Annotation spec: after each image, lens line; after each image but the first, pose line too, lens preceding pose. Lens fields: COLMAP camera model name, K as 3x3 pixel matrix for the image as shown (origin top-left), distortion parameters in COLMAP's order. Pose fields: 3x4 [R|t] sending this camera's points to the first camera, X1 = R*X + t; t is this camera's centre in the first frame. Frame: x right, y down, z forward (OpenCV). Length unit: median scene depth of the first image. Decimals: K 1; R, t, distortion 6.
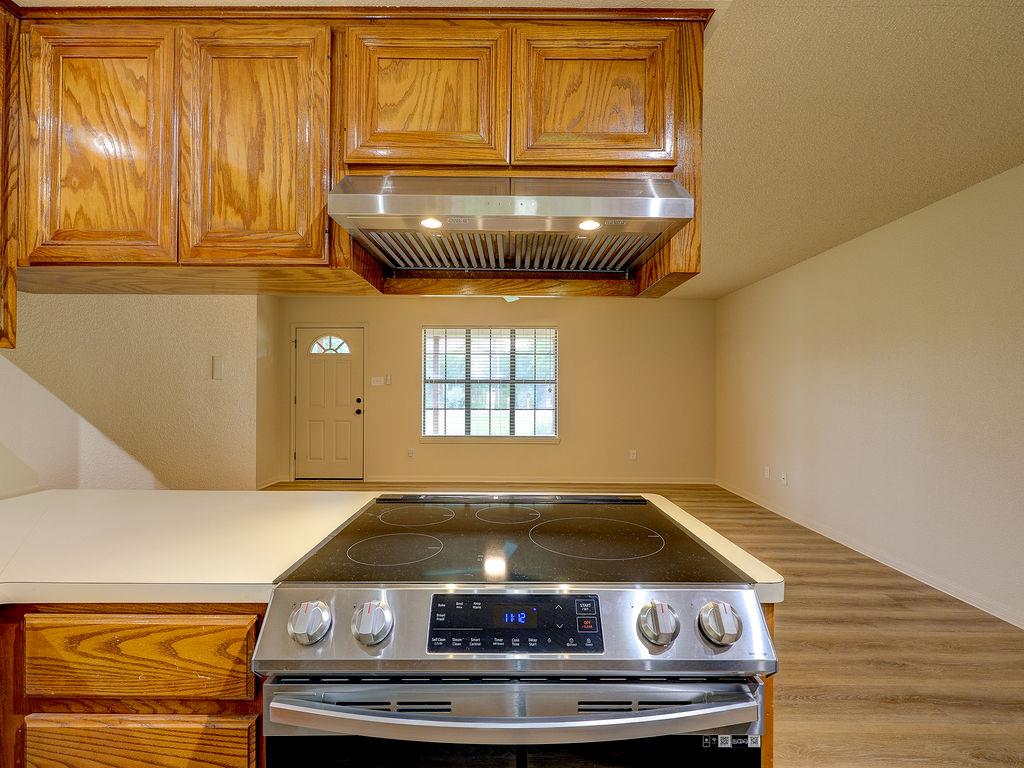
lens RADIAL K [[473.9, 0, 521.6], [0, 473.9, 389.6], [0, 0, 1]] dist [-0.002912, -0.000384]
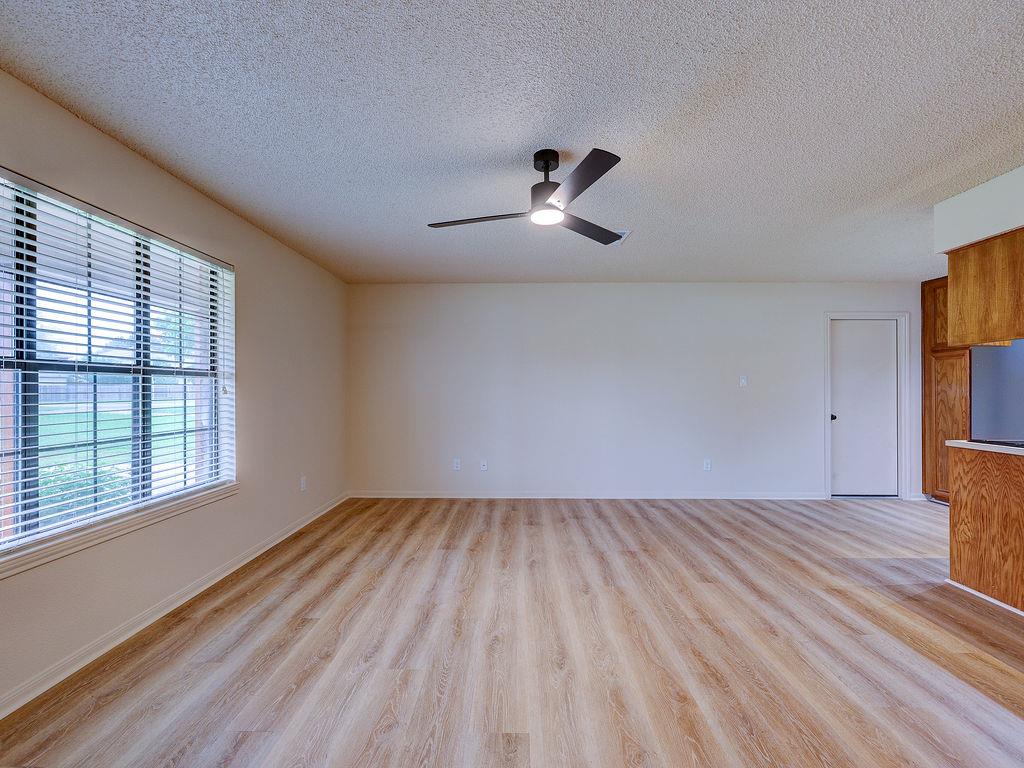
lens RADIAL K [[462.3, 0, 509.2], [0, 462.3, 388.1], [0, 0, 1]] dist [0.000564, -0.000329]
pose [[0.019642, -0.001195, 0.999806, -0.435035], [-0.001071, 0.999999, 0.001217, -0.002290], [-0.999807, -0.001095, 0.019641, 0.693059]]
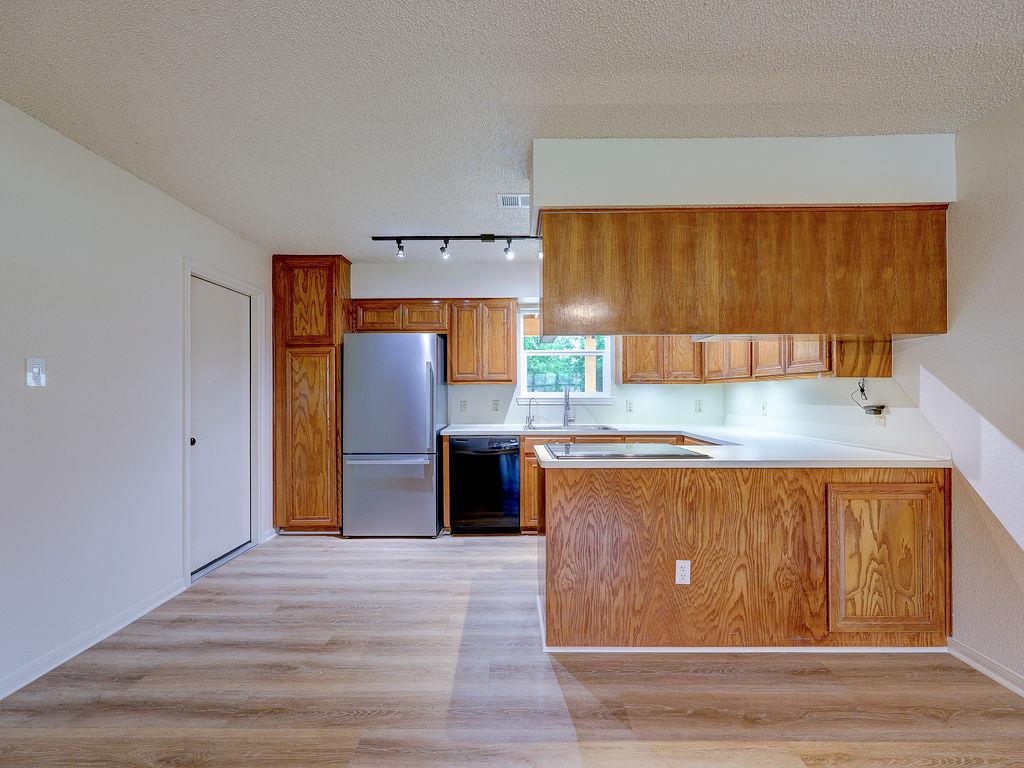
lens RADIAL K [[462.3, 0, 509.2], [0, 462.3, 388.1], [0, 0, 1]] dist [0.000564, -0.000329]
pose [[-0.999960, -0.003004, 0.008383, 0.080030], [-0.003106, 0.999921, -0.012200, -0.000099], [-0.008346, -0.012225, -0.999890, 0.607367]]
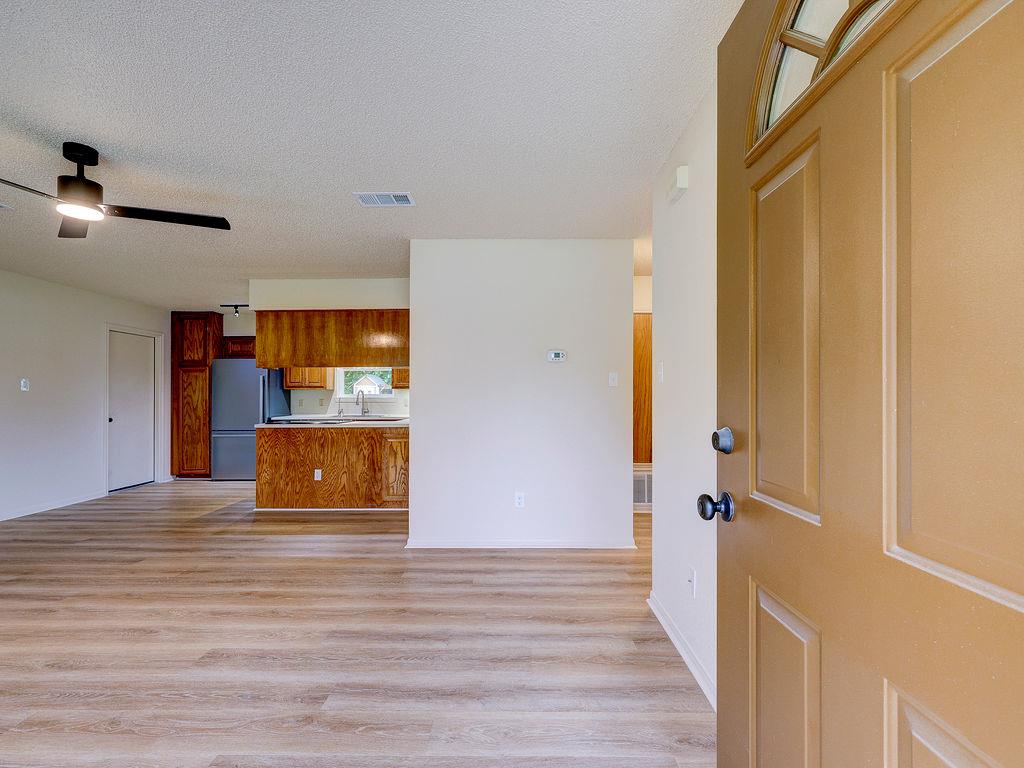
lens RADIAL K [[465.5, 0, 517.7], [0, 465.5, 390.8], [0, 0, 1]] dist [0.000342, -0.000076]
pose [[-0.999967, -0.003088, 0.007546, -0.401664], [-0.003196, 0.999891, -0.014447, 0.004362], [-0.007501, -0.014471, -0.999867, 1.044118]]
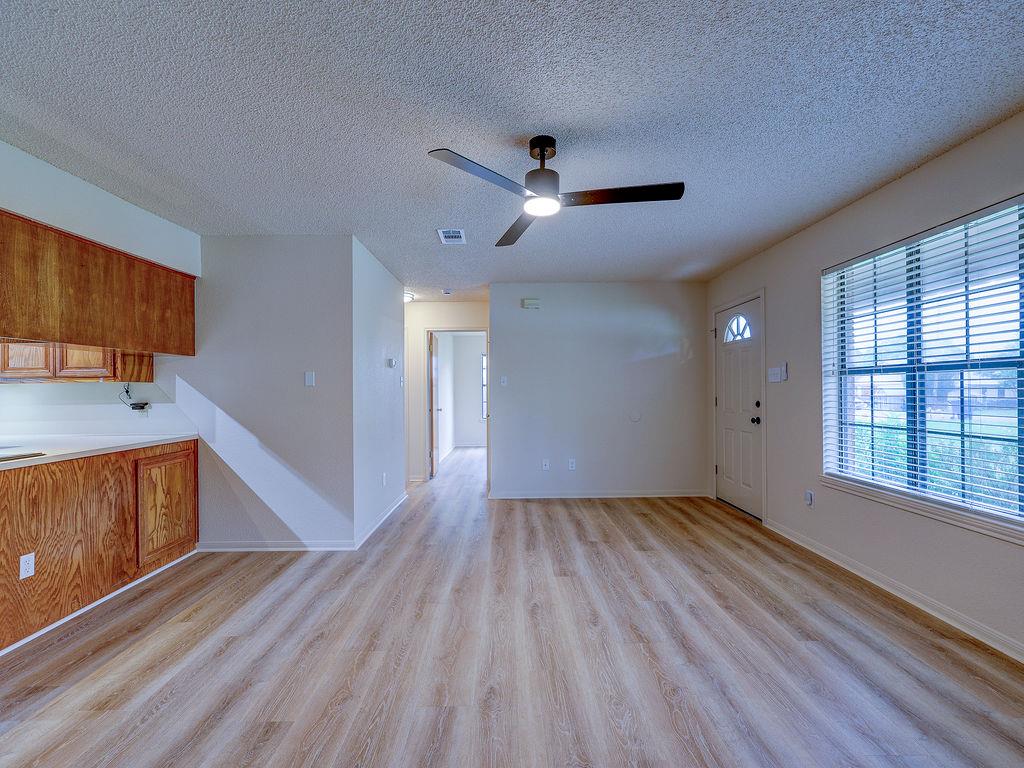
lens RADIAL K [[462.3, 0, 509.2], [0, 462.3, 388.1], [0, 0, 1]] dist [0.000564, -0.000329]
pose [[-0.000606, -0.005706, -0.999984, 0.325944], [0.011619, 0.999916, -0.005713, -0.000166], [0.999932, -0.011623, -0.000540, 0.640740]]
